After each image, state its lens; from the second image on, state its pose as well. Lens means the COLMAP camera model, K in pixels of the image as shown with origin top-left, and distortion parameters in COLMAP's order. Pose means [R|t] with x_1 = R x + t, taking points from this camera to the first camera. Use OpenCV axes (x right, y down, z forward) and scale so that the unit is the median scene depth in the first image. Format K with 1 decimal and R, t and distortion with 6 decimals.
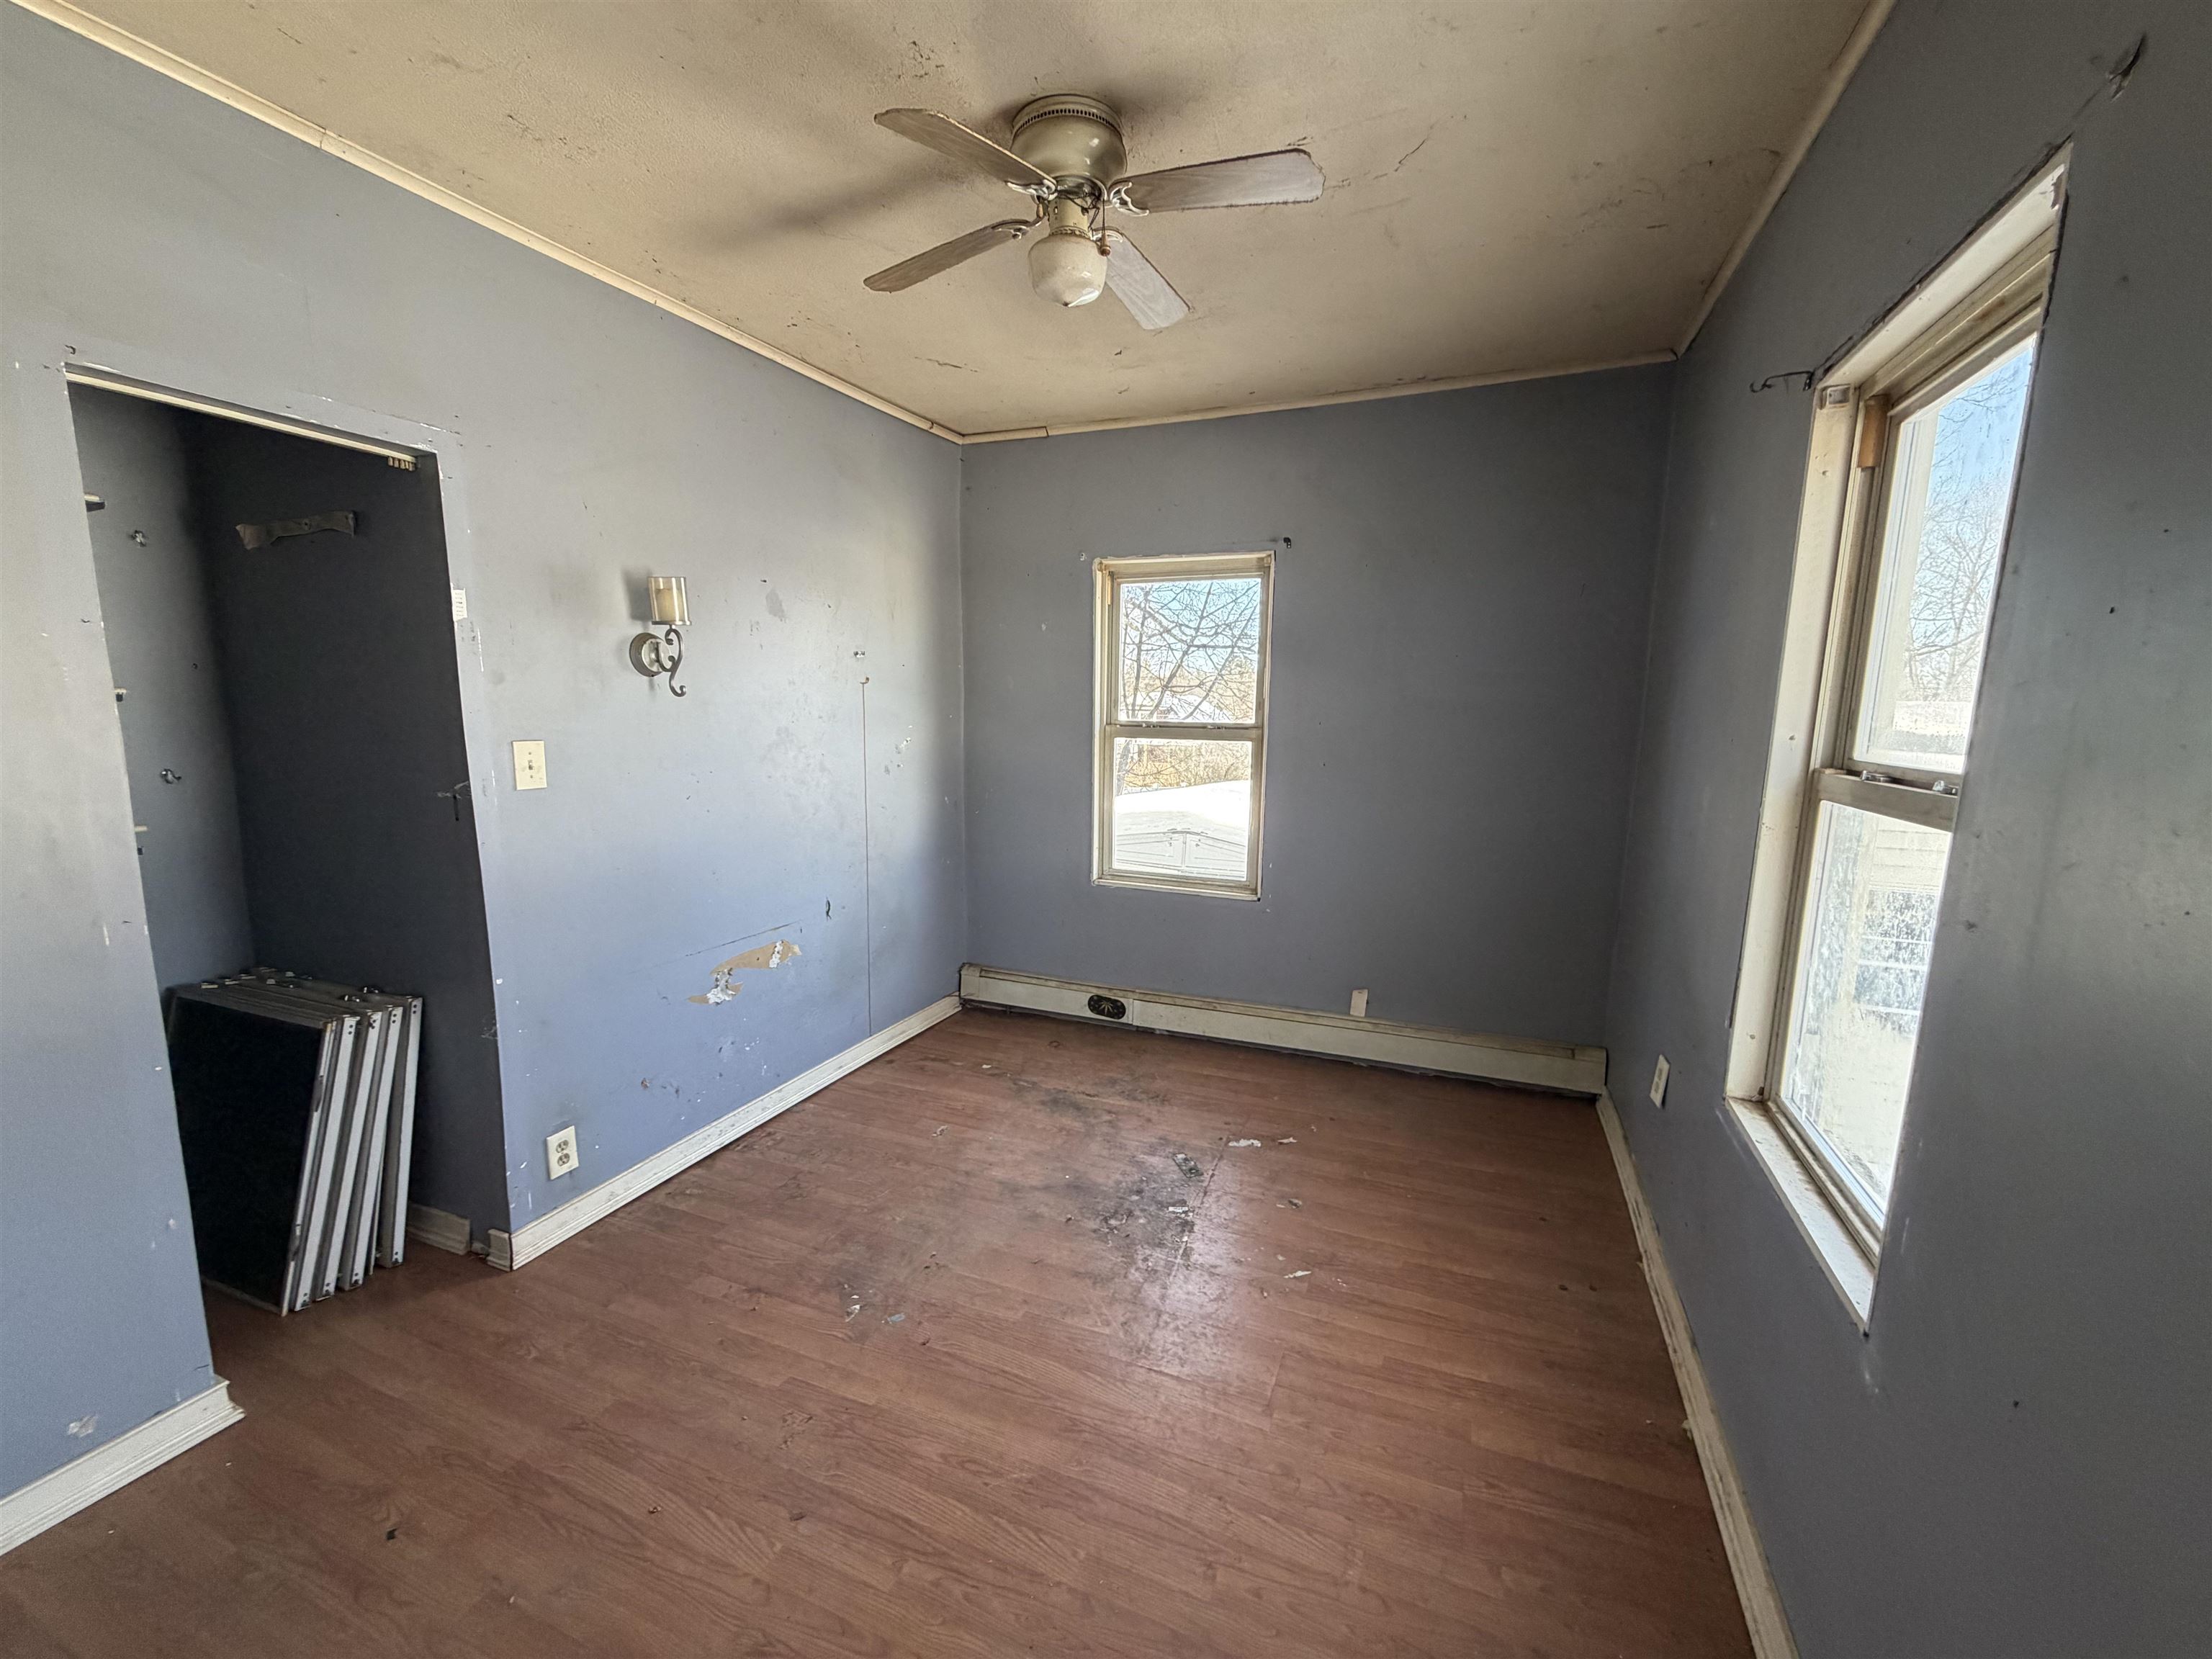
lens RADIAL K [[876.0, 0, 1099.4], [0, 876.0, 829.2], [0, 0, 1]] dist [-0.000431, -0.000060]
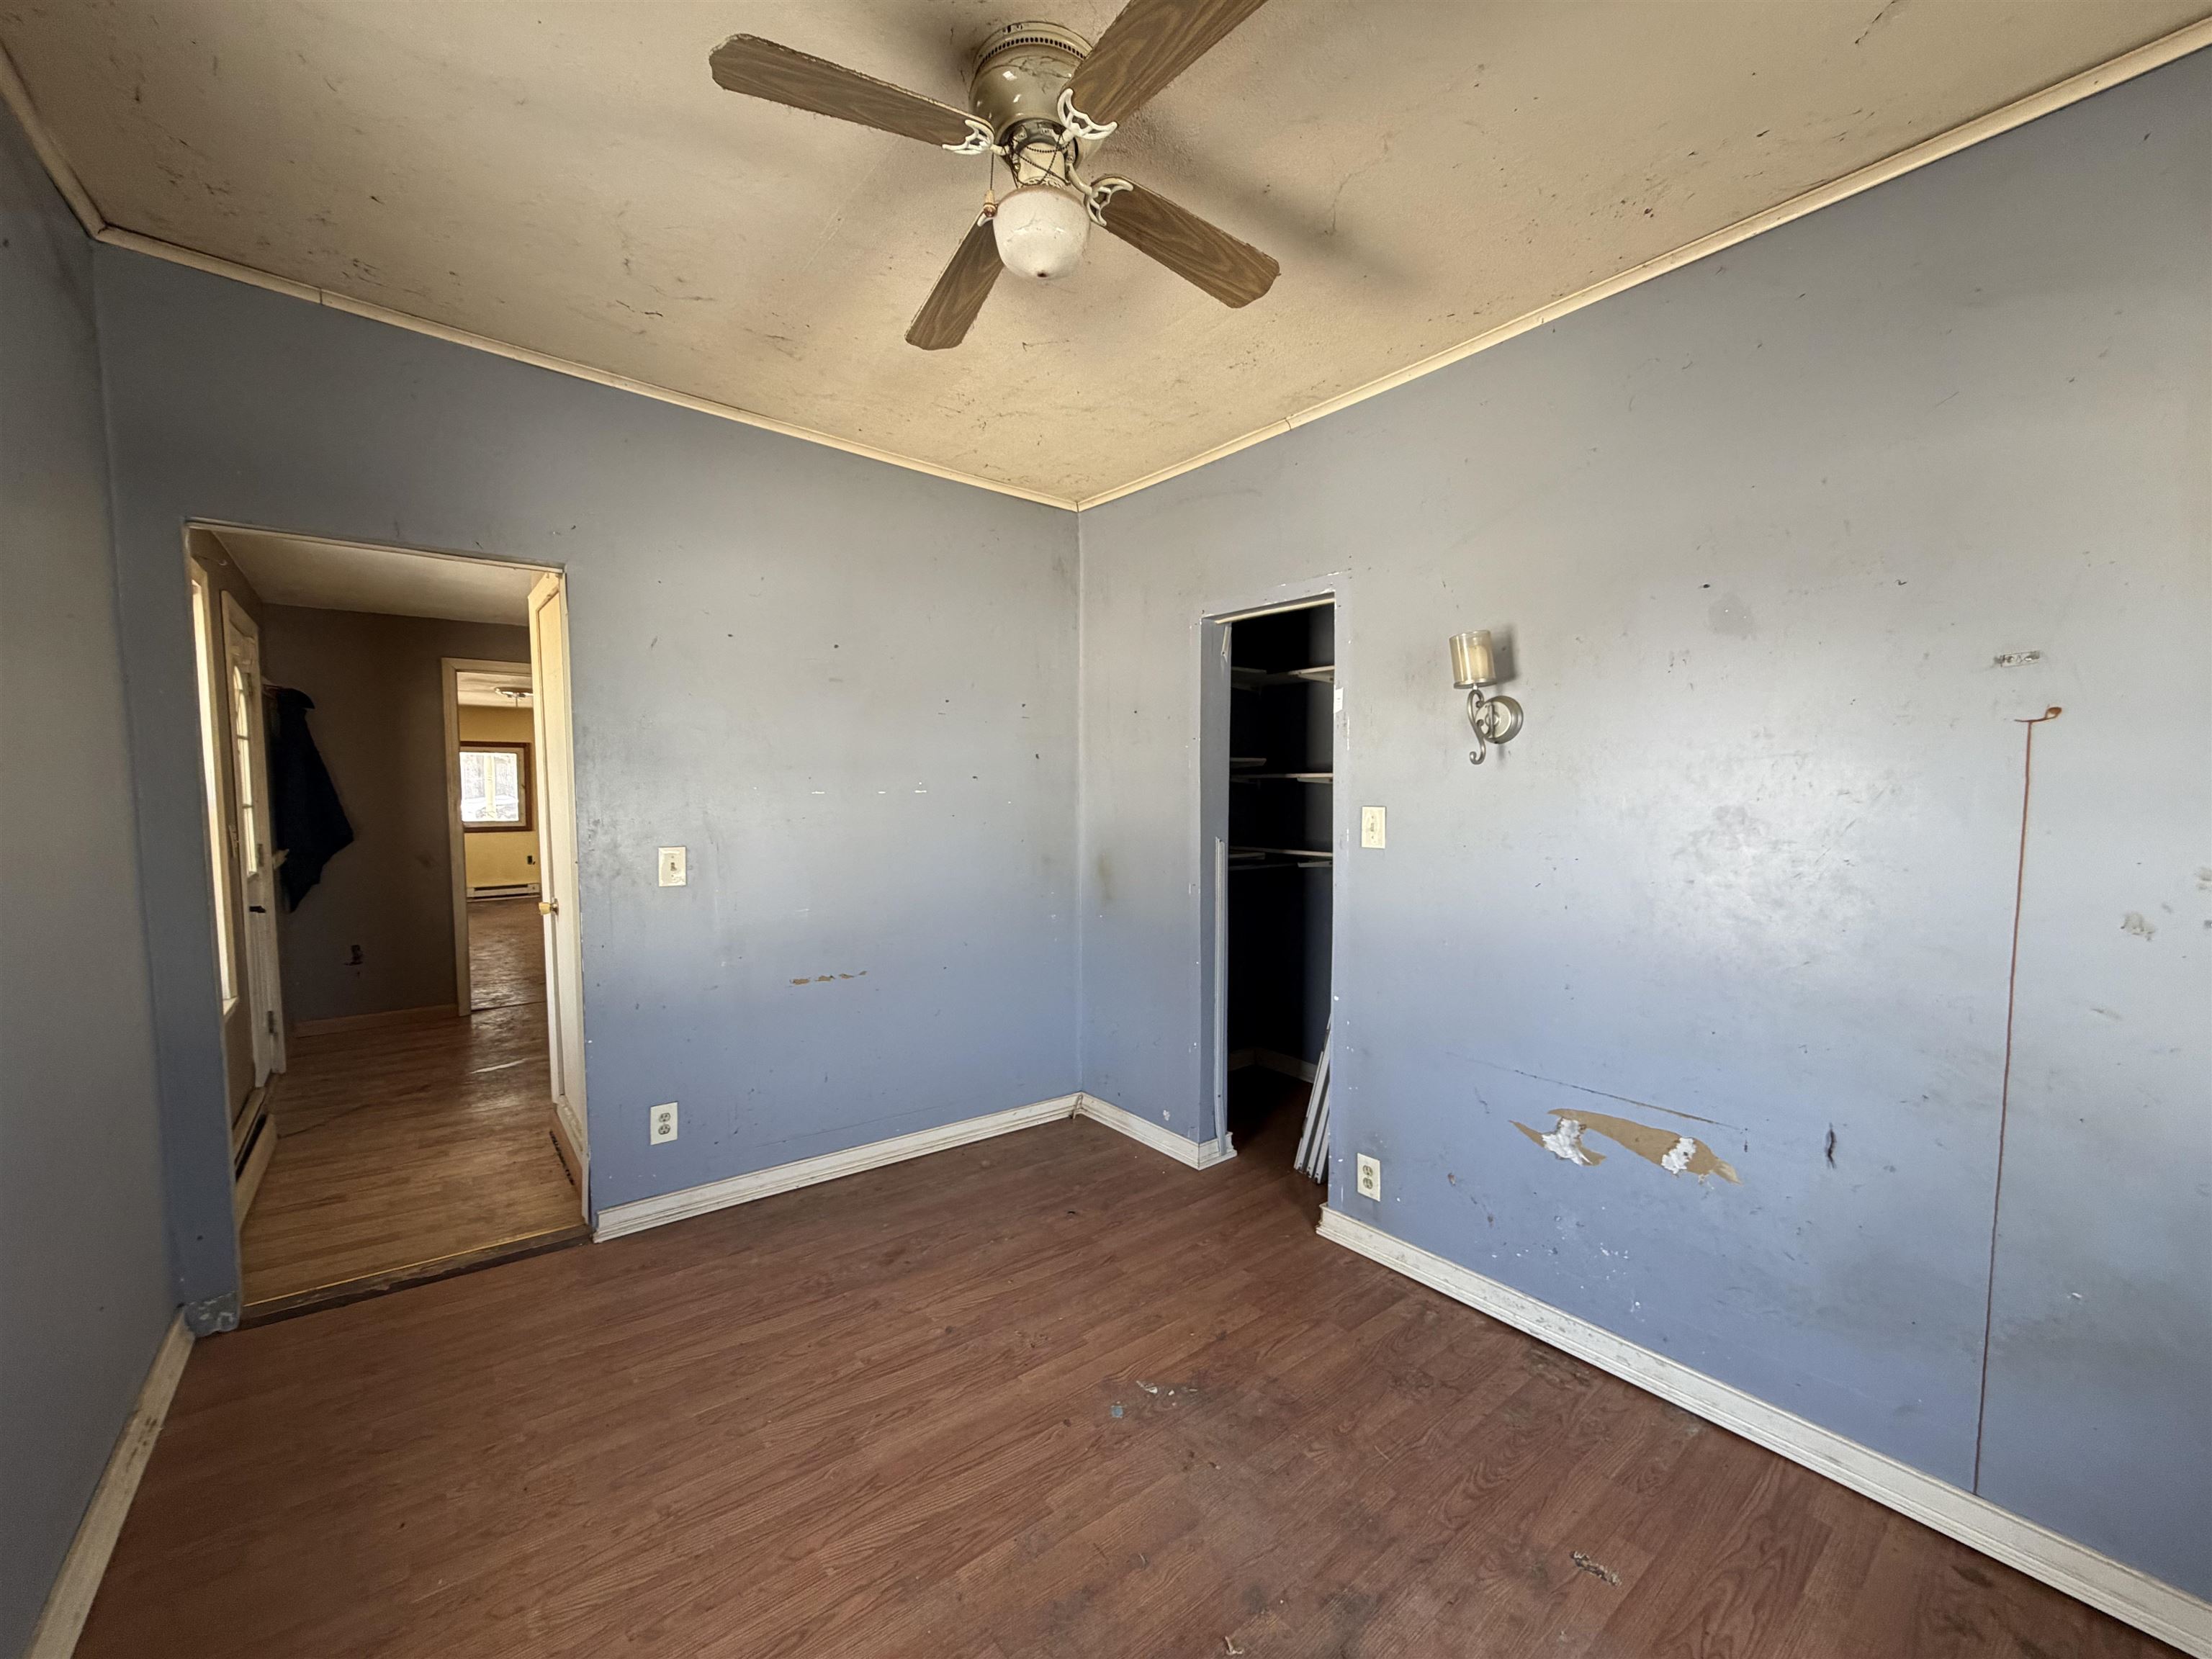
lens RADIAL K [[876.0, 0, 1099.4], [0, 876.0, 829.2], [0, 0, 1]] dist [-0.000431, -0.000060]
pose [[-0.466629, 0.030059, -0.883942, 0.508976], [-0.134890, 0.985312, 0.104714, -0.133285], [0.874106, 0.168098, -0.455720, 1.126622]]
